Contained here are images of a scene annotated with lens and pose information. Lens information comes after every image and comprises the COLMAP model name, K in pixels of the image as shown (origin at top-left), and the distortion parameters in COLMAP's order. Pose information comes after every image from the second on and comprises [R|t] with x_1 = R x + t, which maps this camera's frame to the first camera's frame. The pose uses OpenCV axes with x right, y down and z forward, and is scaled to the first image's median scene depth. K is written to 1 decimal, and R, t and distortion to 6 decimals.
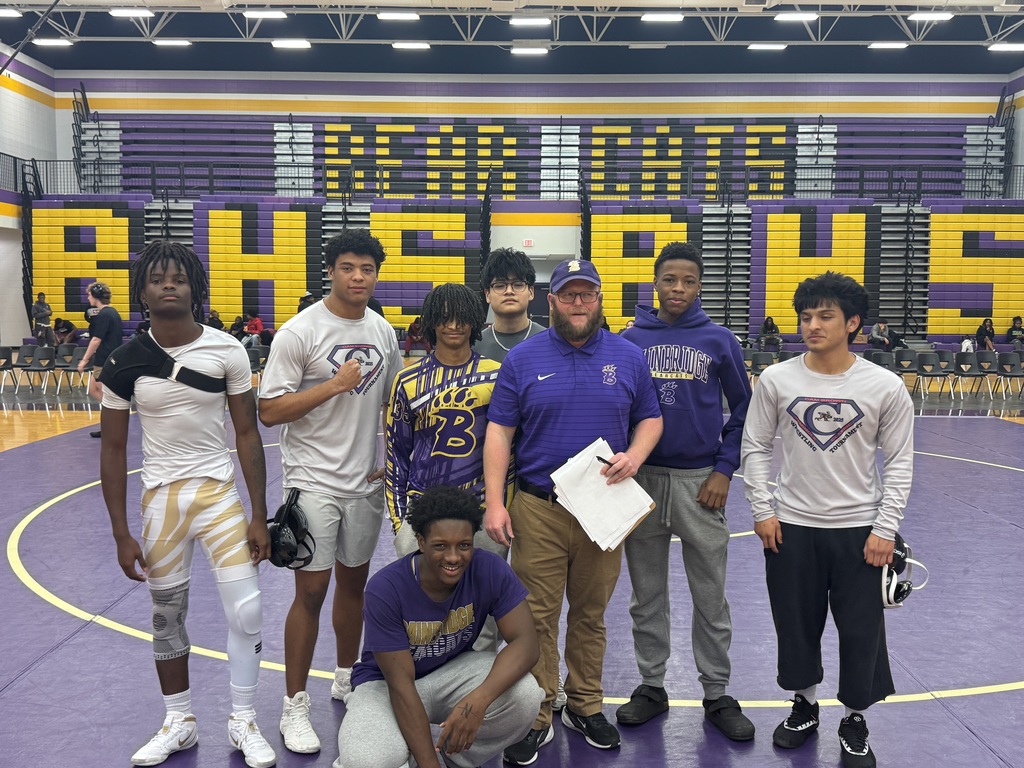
lens RADIAL K [[1002.3, 0, 507.2], [0, 1002.3, 390.8], [0, 0, 1]] dist [0.173250, 0.000000]
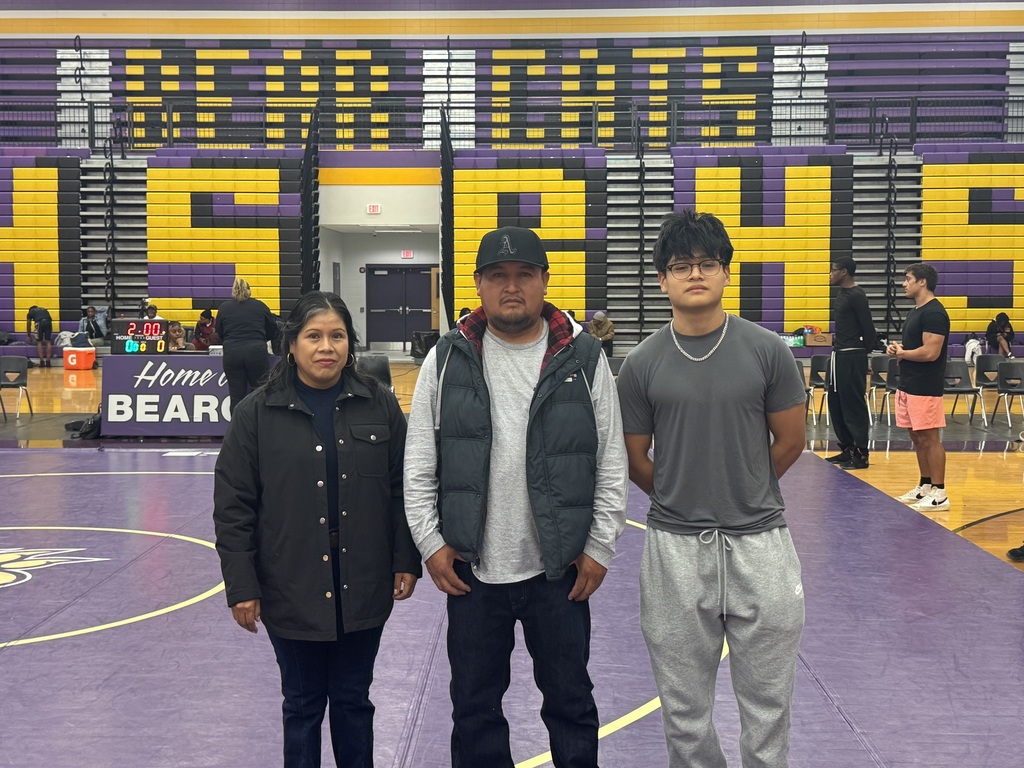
lens RADIAL K [[1339.7, 0, 521.6], [0, 1339.7, 371.5], [0, 0, 1]] dist [0.218394, 0.000000]
pose [[0.999028, -0.006501, -0.043593, 0.145910], [0.005256, 0.999576, -0.028629, -0.001639], [0.043760, 0.028372, 0.998639, 0.034182]]
